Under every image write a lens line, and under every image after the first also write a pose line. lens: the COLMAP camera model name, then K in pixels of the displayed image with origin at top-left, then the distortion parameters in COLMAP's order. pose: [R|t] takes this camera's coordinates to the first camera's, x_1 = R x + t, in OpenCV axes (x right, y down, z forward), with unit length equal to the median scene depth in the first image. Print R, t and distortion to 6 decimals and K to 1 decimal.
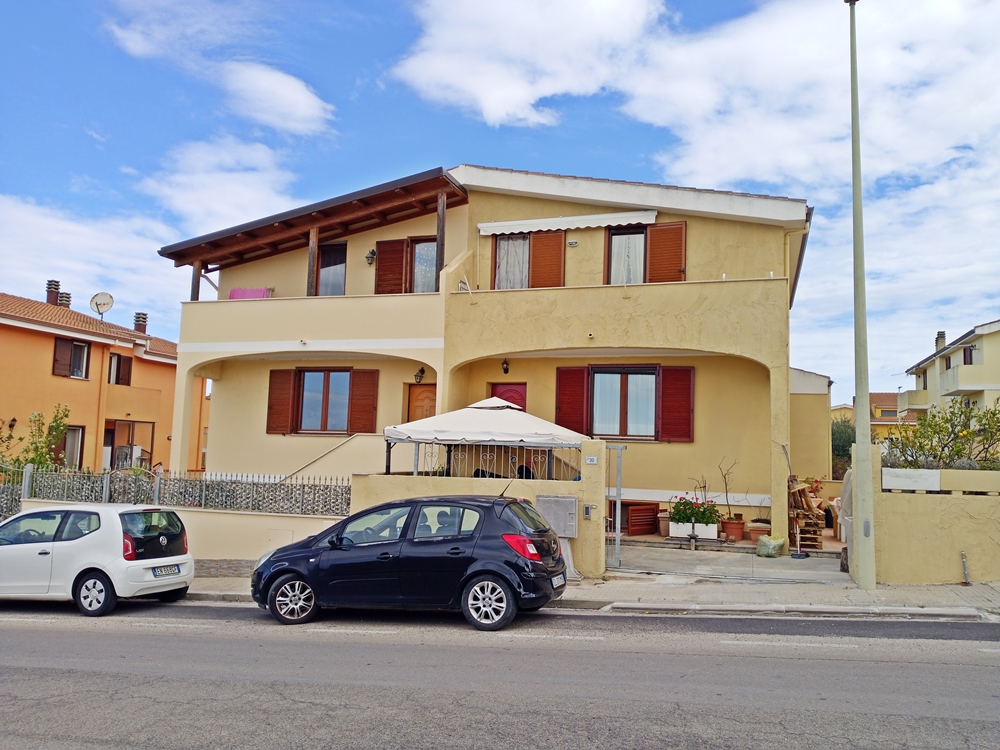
lens RADIAL K [[785.3, 0, 500.0], [0, 785.3, 375.0], [0, 0, 1]] dist [0.007648, -0.000885]
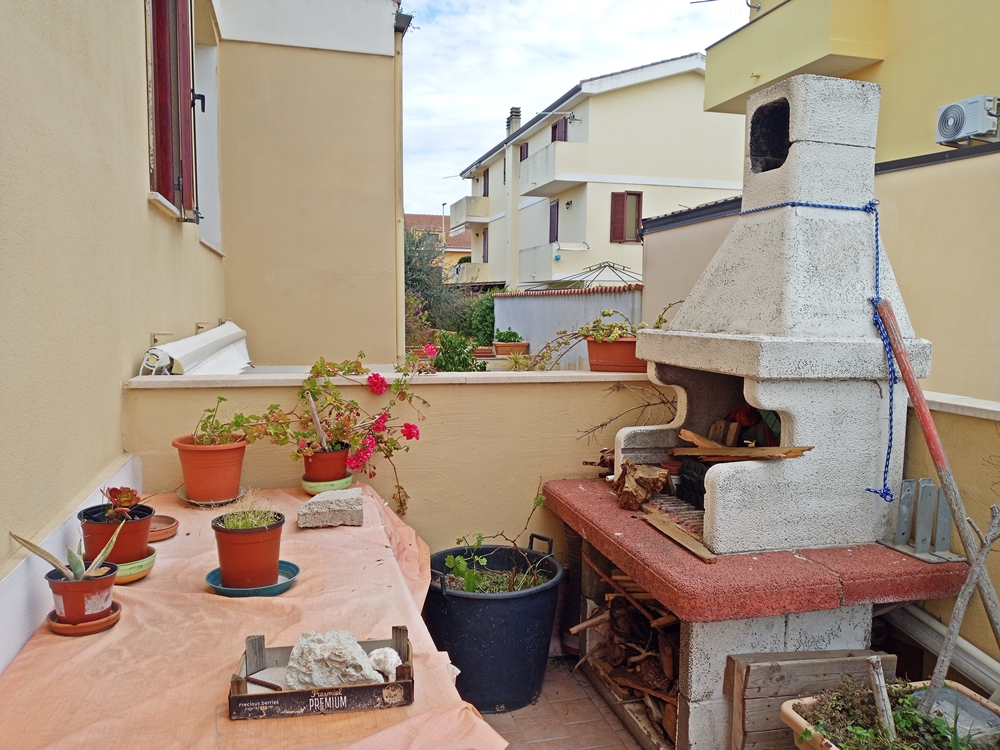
lens RADIAL K [[785.3, 0, 500.0], [0, 785.3, 375.0], [0, 0, 1]] dist [0.007648, -0.000885]
pose [[0.838570, -0.068231, 0.540505, 0.420093], [-0.042249, 0.980994, 0.189384, 0.127698], [-0.543154, -0.181648, 0.819749, 1.065377]]
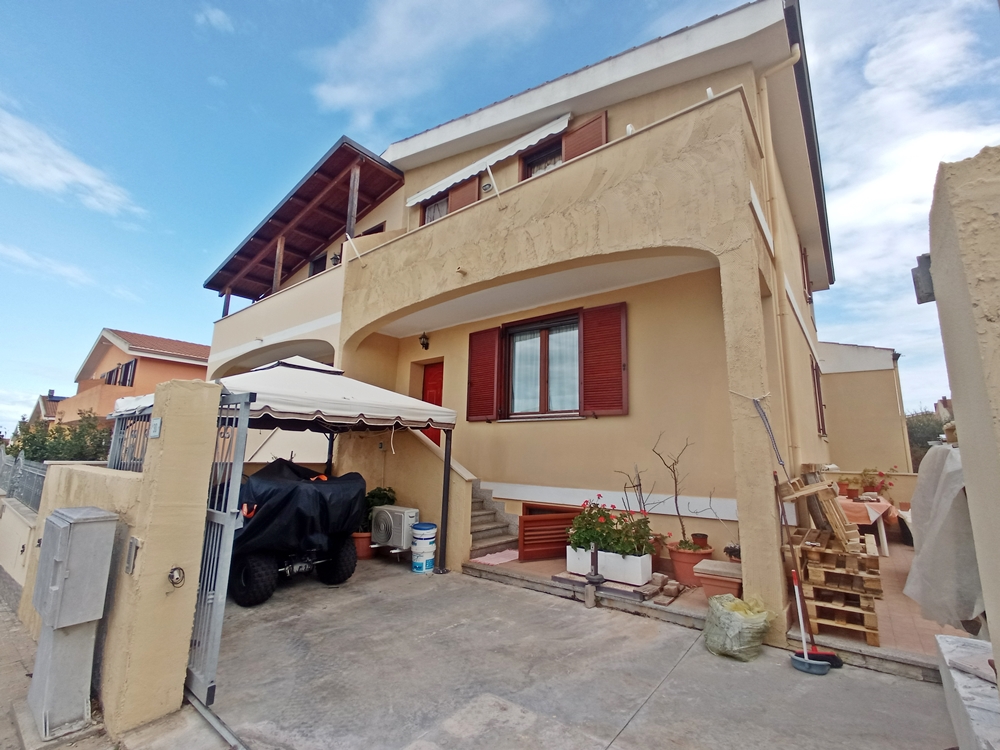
lens RADIAL K [[439.1, 0, 513.4], [0, 439.1, 375.2], [0, 0, 1]] dist [0.002208, 0.000290]
pose [[0.941813, -0.073786, -0.327938, 0.279823], [0.046093, 0.994743, -0.091442, 0.082793], [0.332961, 0.071006, 0.940263, 0.630210]]
